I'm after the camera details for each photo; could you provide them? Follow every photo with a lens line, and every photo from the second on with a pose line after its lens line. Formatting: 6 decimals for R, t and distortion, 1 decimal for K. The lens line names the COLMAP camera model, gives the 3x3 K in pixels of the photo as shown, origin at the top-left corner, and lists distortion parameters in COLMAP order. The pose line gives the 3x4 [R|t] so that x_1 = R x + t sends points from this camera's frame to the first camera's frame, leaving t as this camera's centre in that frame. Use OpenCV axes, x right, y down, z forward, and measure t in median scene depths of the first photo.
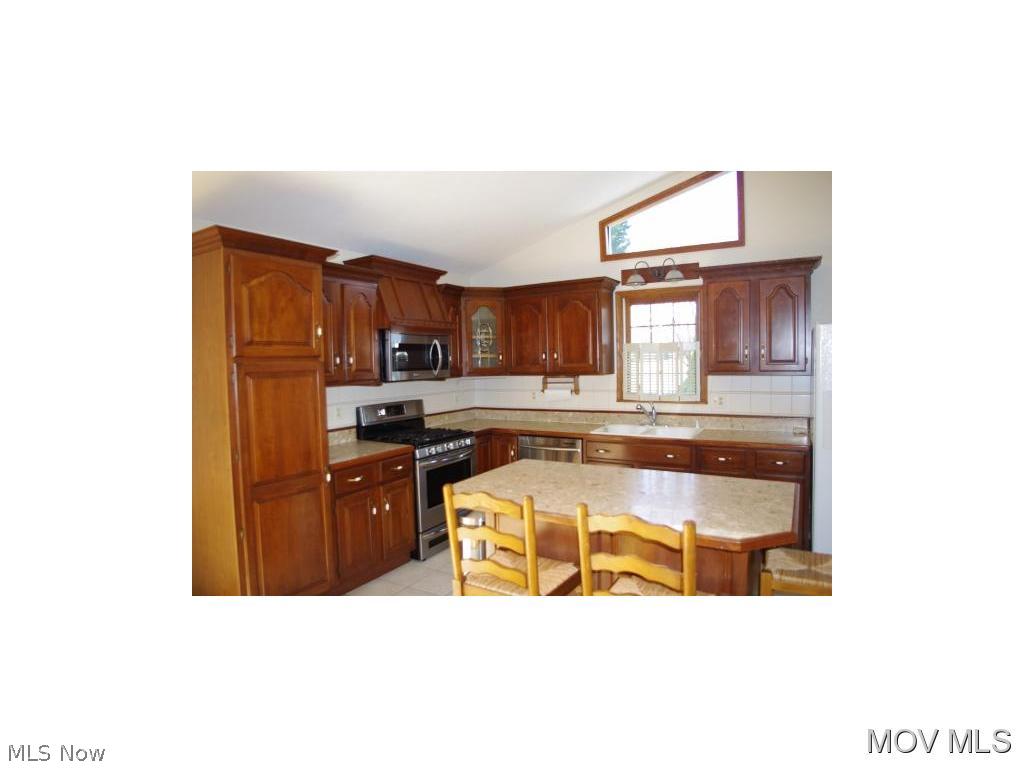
lens RADIAL K [[502.6, 0, 514.3], [0, 502.6, 380.8], [0, 0, 1]] dist [-0.060676, -0.000461]
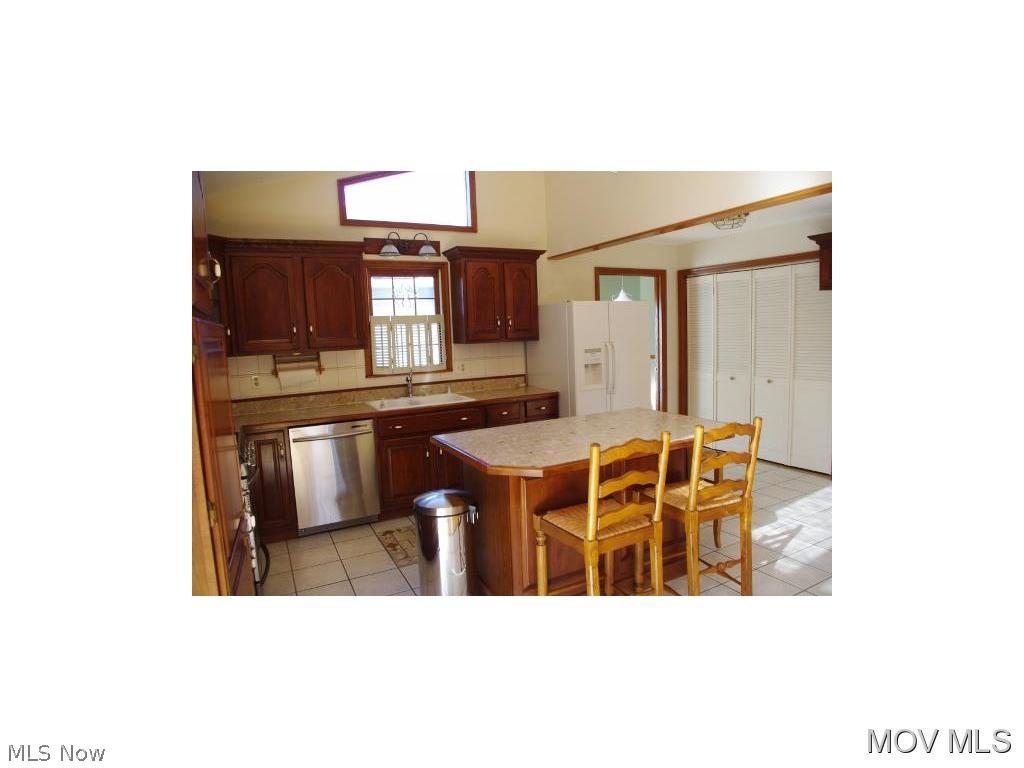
lens RADIAL K [[502.6, 0, 519.6], [0, 502.6, 383.0], [0, 0, 1]] dist [-0.060676, -0.000461]
pose [[0.528871, -0.092252, 0.843673, -0.468048], [0.060984, 0.995636, 0.070639, 0.002547], [-0.846508, 0.014092, 0.532189, 0.272146]]
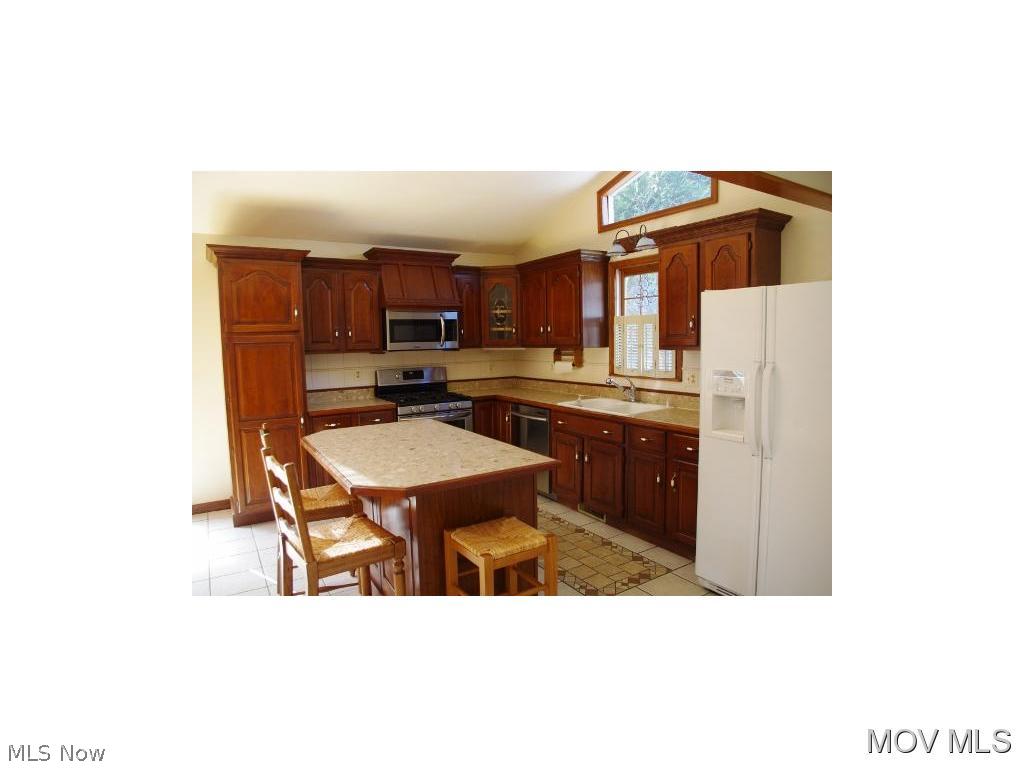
lens RADIAL K [[502.6, 0, 513.9], [0, 502.6, 383.6], [0, 0, 1]] dist [-0.060676, -0.000461]
pose [[0.891836, 0.046938, -0.449917, 0.514757], [-0.018740, 0.997582, 0.066926, -0.005828], [0.451970, -0.051256, 0.890559, 0.038374]]
